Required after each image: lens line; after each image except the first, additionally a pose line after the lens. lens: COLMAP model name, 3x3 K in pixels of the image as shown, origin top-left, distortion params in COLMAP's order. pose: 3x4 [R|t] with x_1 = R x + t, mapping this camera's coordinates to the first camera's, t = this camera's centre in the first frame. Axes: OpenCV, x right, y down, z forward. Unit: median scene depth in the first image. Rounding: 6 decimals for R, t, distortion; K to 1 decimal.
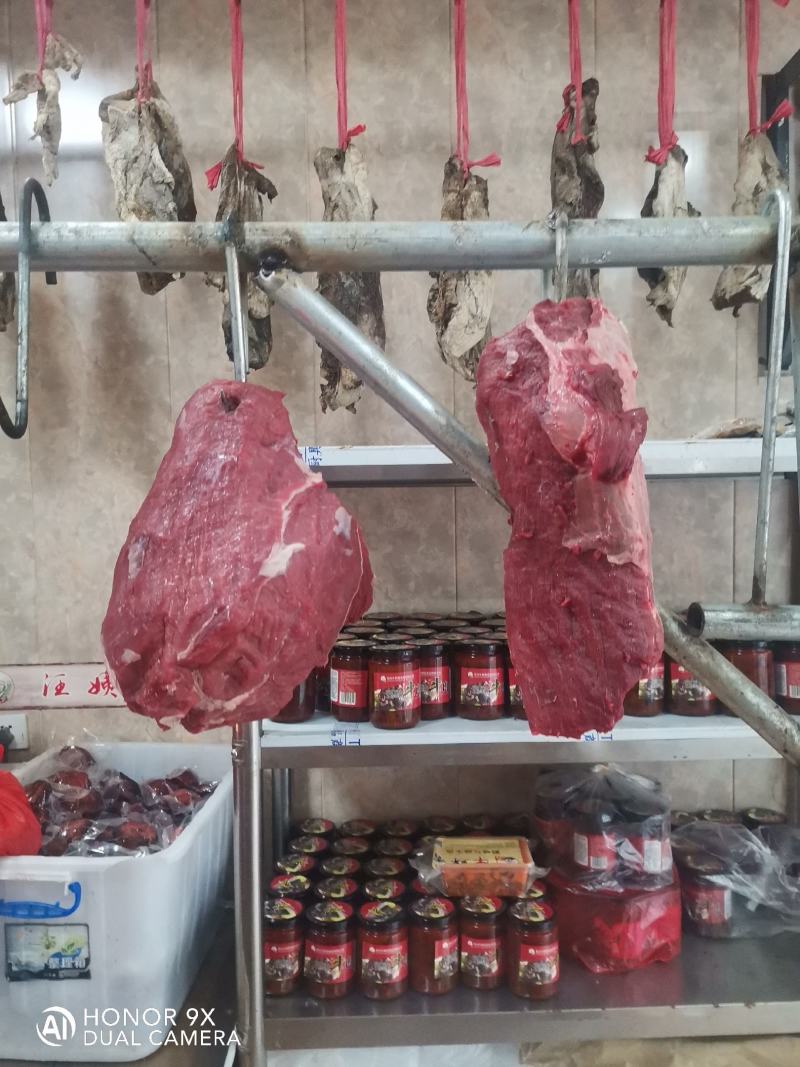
lens RADIAL K [[787.1, 0, 397.9], [0, 787.1, 541.6], [0, 0, 1]] dist [0.080376, -0.093878]
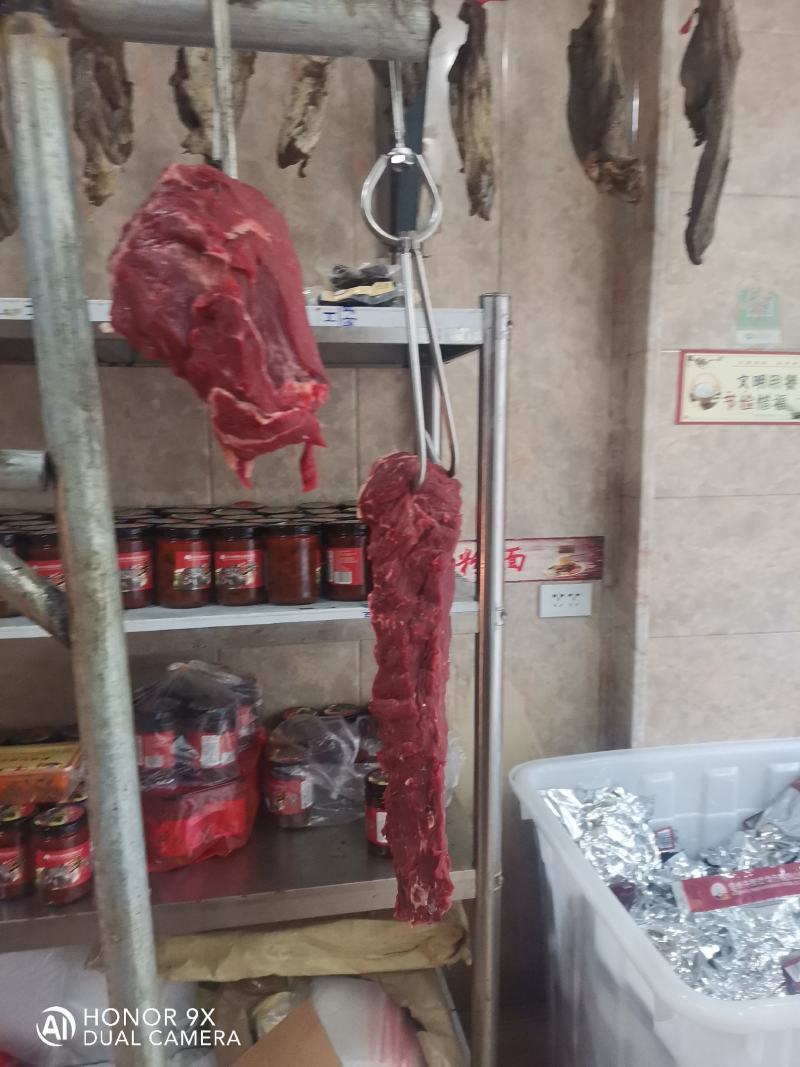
lens RADIAL K [[787.1, 0, 397.9], [0, 787.1, 541.6], [0, 0, 1]] dist [0.080376, -0.093878]
pose [[0.989341, -0.011263, 0.145179, 0.389819], [-0.001738, 0.996020, 0.089117, 0.053336], [-0.145605, -0.088419, 0.985384, 0.042502]]
